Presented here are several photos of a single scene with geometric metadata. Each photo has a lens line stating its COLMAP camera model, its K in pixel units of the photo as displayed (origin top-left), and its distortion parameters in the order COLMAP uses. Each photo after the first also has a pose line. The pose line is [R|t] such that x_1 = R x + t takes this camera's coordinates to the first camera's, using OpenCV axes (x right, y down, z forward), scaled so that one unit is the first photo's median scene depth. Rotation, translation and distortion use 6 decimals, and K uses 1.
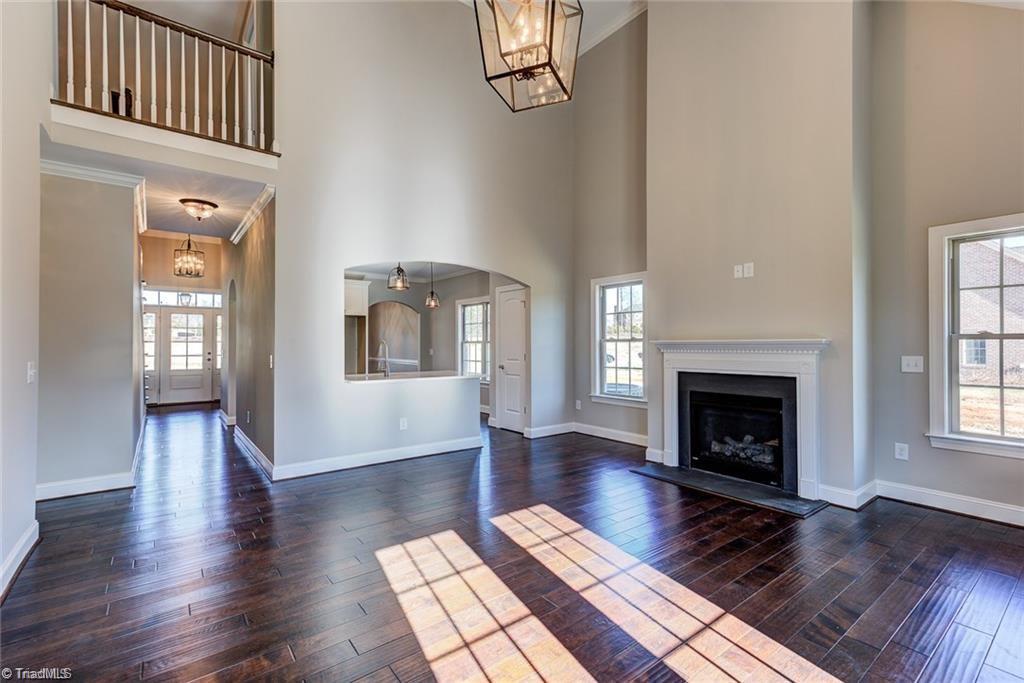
lens RADIAL K [[461.8, 0, 512.0], [0, 461.8, 341.5], [0, 0, 1]] dist [0.000502, 0.000195]
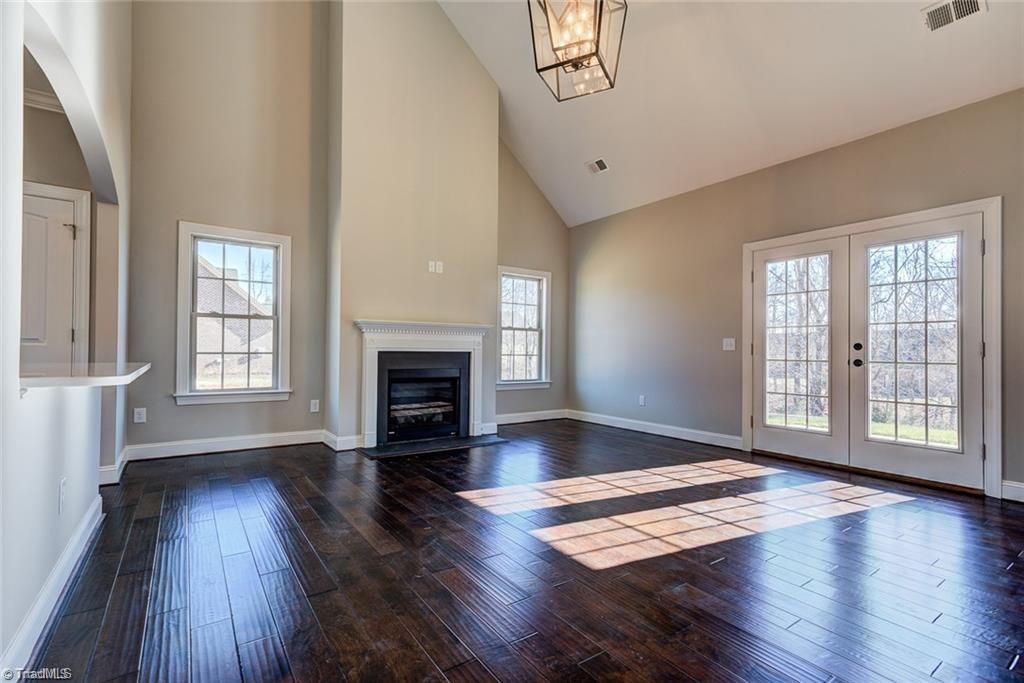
lens RADIAL K [[461.8, 0, 512.0], [0, 461.8, 341.5], [0, 0, 1]] dist [0.000502, 0.000195]
pose [[0.038765, 0.023523, 0.998971, -1.005407], [-0.016272, 0.999605, -0.022906, 0.098093], [-0.999116, -0.015367, 0.039132, 1.057843]]
